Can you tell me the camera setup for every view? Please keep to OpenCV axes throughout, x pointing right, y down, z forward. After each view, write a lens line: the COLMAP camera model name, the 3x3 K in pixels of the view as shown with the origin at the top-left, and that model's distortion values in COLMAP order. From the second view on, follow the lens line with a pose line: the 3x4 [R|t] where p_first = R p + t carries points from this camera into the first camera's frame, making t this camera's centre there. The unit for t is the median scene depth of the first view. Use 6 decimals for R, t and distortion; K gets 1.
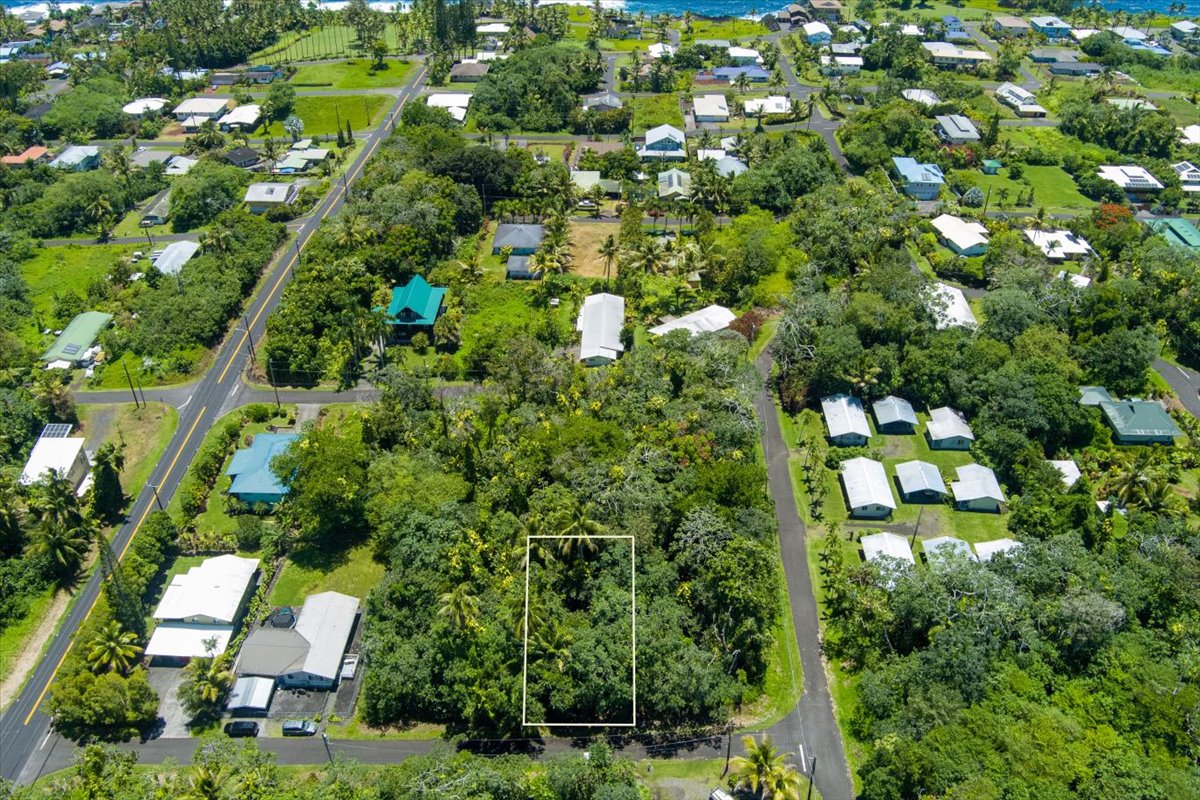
lens RADIAL K [[973.7, 0, 600.0], [0, 973.7, 400.0], [0, 0, 1]] dist [-0.079860, 0.039519]
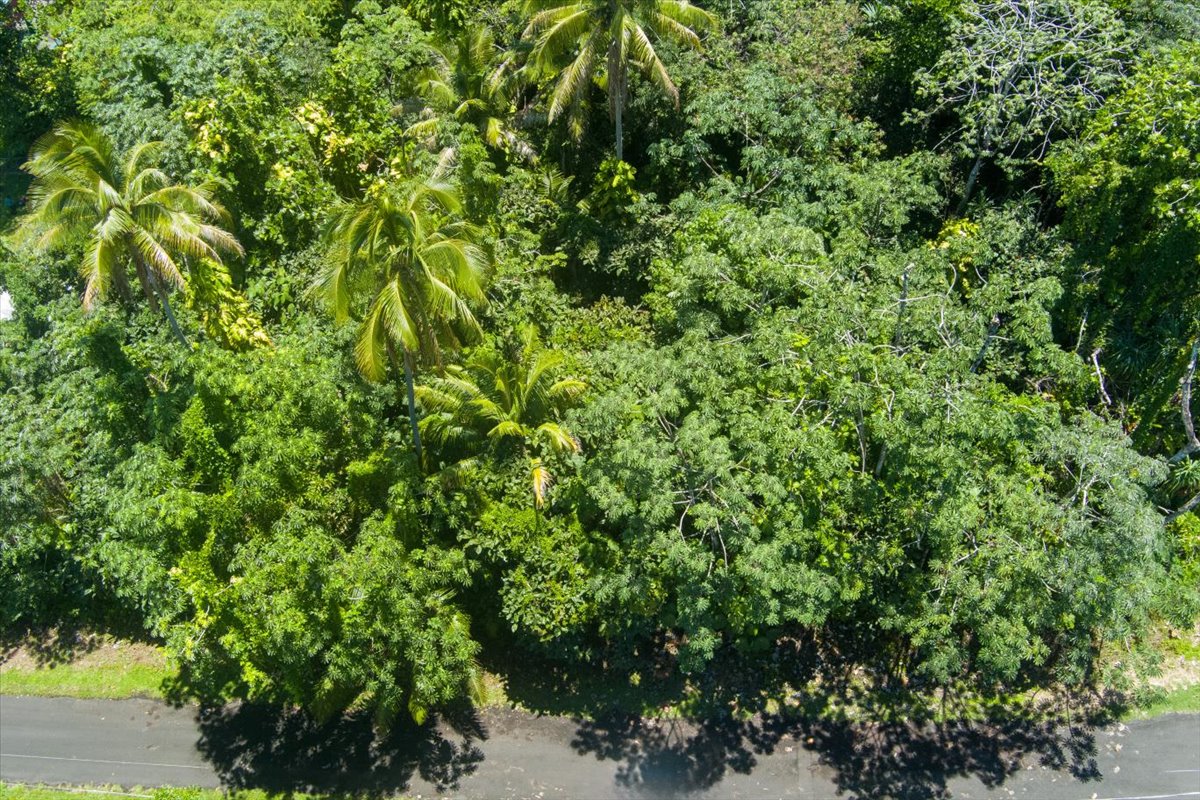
lens RADIAL K [[973.7, 0, 600.0], [0, 973.7, 400.0], [0, 0, 1]] dist [-0.079860, 0.039519]
pose [[0.999637, 0.022416, -0.014973, -0.013871], [-0.018618, 0.975794, 0.217899, 0.132403], [0.019495, -0.217541, 0.975857, 0.509682]]
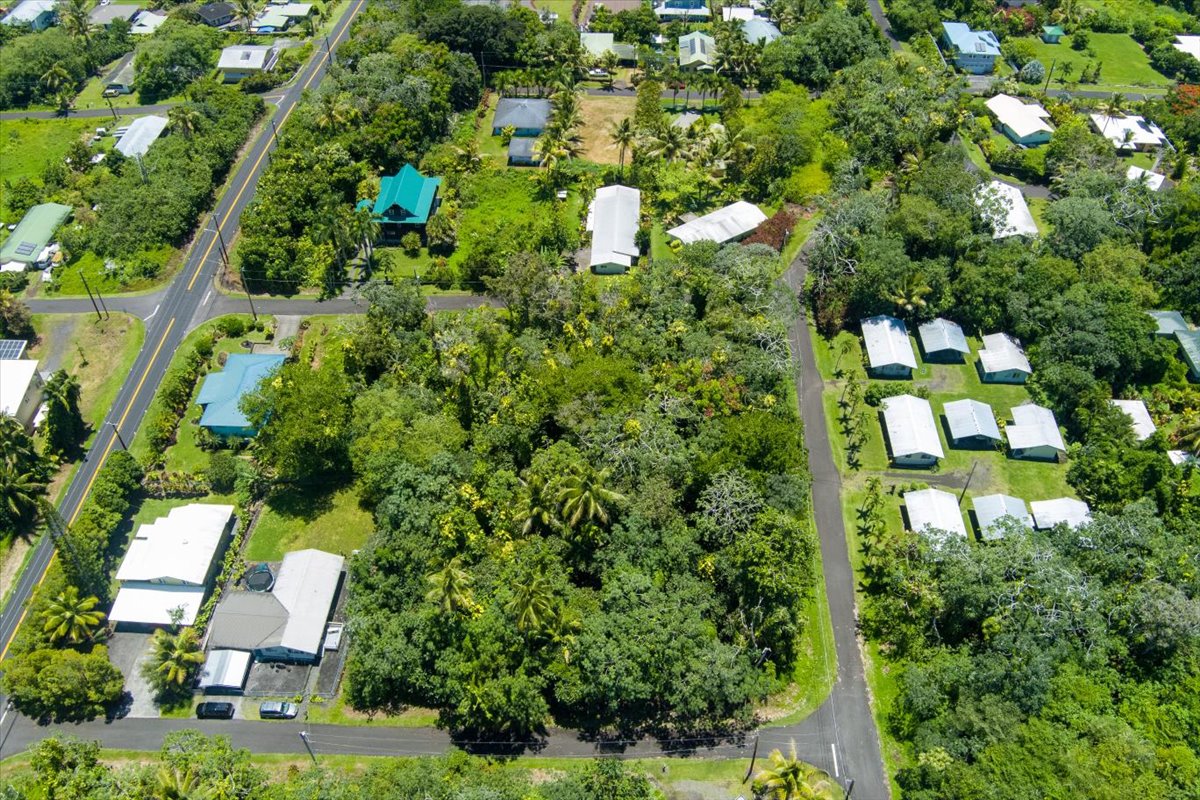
lens RADIAL K [[973.7, 0, 600.0], [0, 973.7, 400.0], [0, 0, 1]] dist [-0.079860, 0.039519]
pose [[0.999920, 0.010486, -0.007082, -0.004245], [-0.009237, 0.987416, 0.157875, -0.067364], [0.008648, -0.157797, 0.987434, 0.110029]]
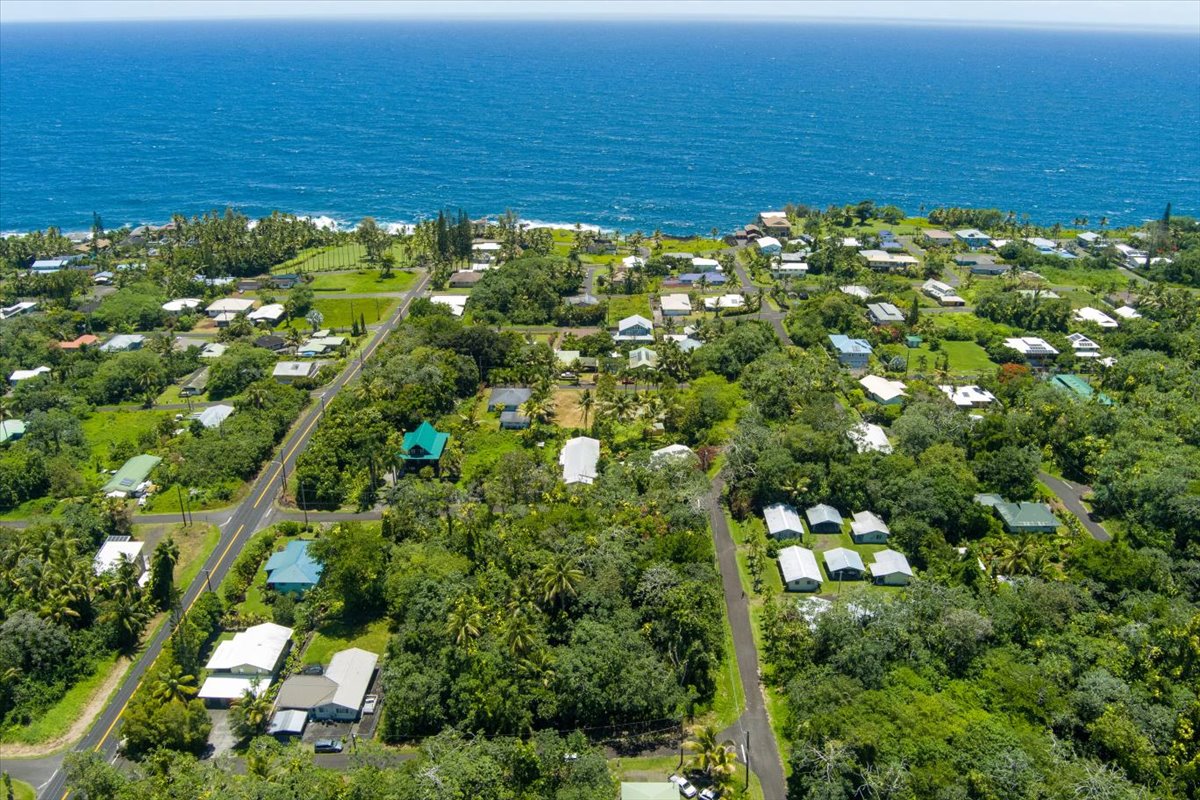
lens RADIAL K [[972.0, 0, 600.0], [0, 972.0, 400.0], [0, 0, 1]] dist [-0.062260, 0.000592]
pose [[0.999829, -0.009315, 0.015966, 0.008391], [0.012726, 0.973318, -0.229108, 0.142841], [-0.013406, 0.229272, 0.973270, -0.198027]]
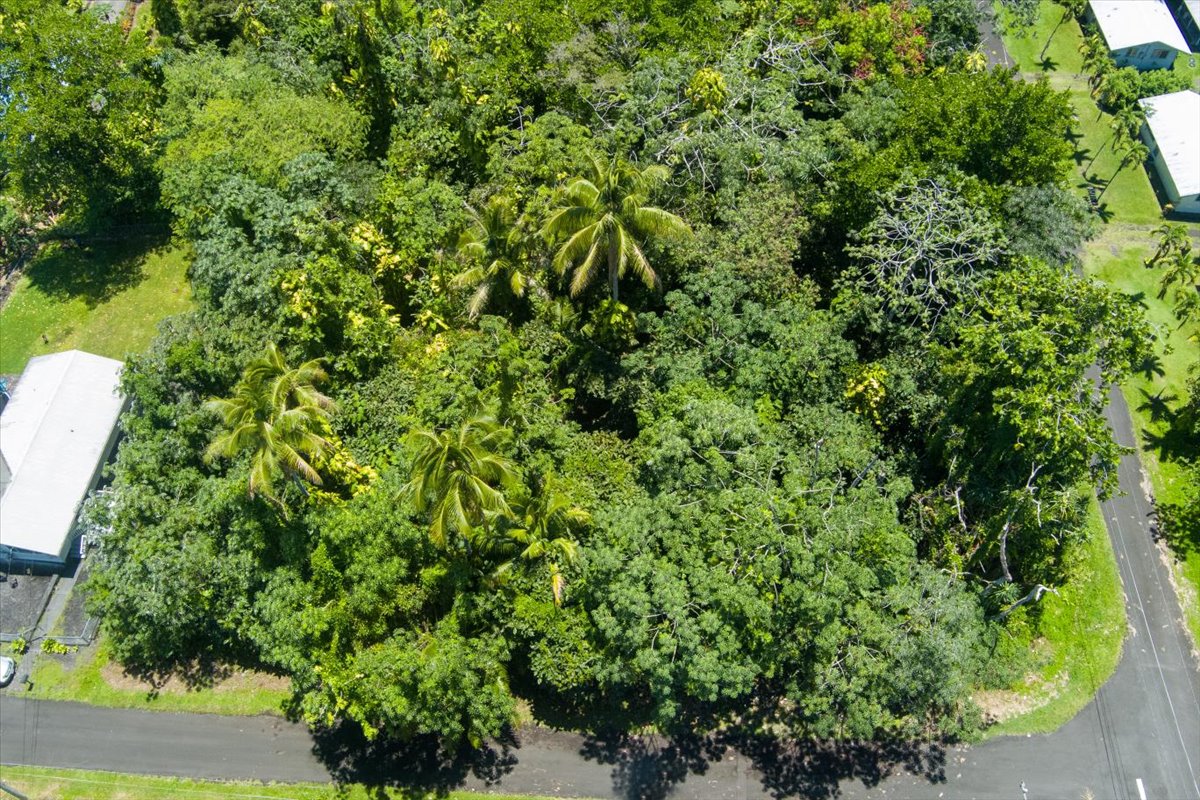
lens RADIAL K [[973.7, 0, 600.0], [0, 973.7, 400.0], [0, 0, 1]] dist [-0.079860, 0.039519]
pose [[0.999601, 0.025668, -0.011825, -0.014362], [-0.020478, 0.946219, 0.322879, 0.053762], [0.019477, -0.322507, 0.946367, 0.452502]]
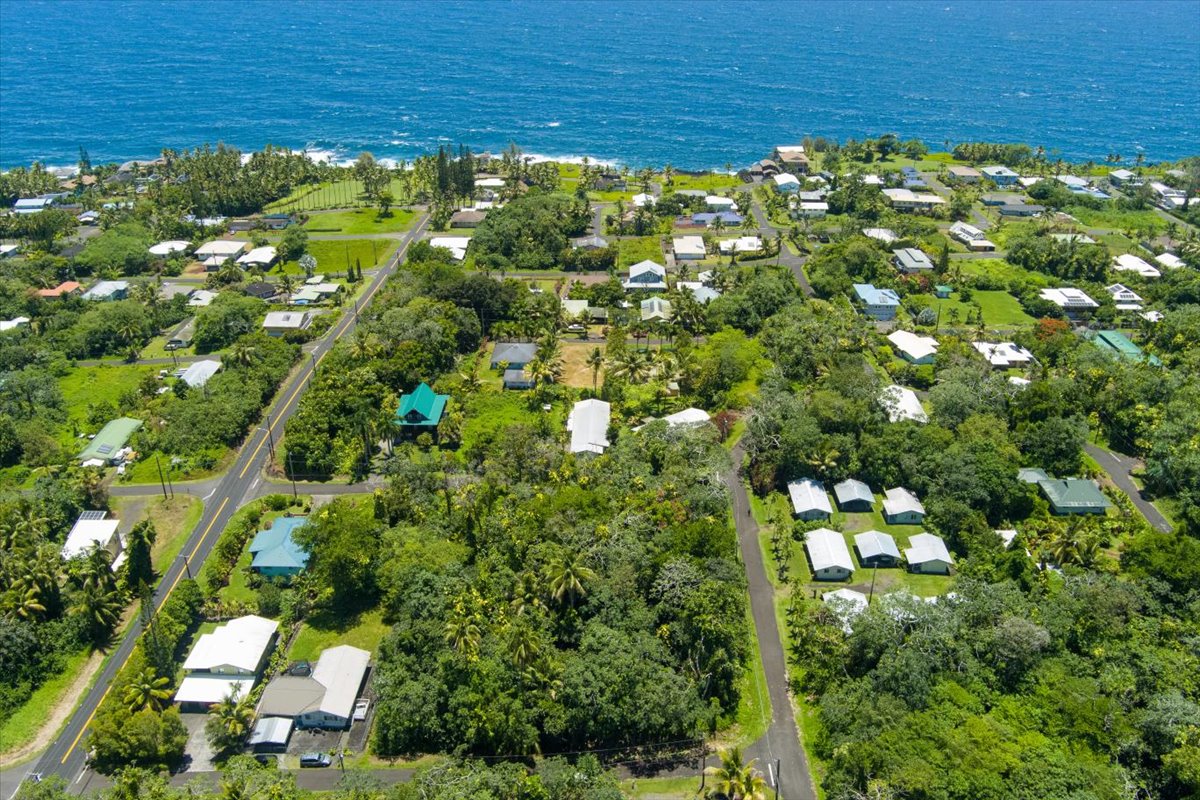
lens RADIAL K [[972.0, 0, 600.0], [0, 972.0, 400.0], [0, 0, 1]] dist [-0.062260, 0.000592]
pose [[0.999927, -0.007858, 0.009156, 0.004140], [0.009207, 0.987365, -0.158193, 0.079709], [-0.007798, 0.158266, 0.987366, -0.109723]]
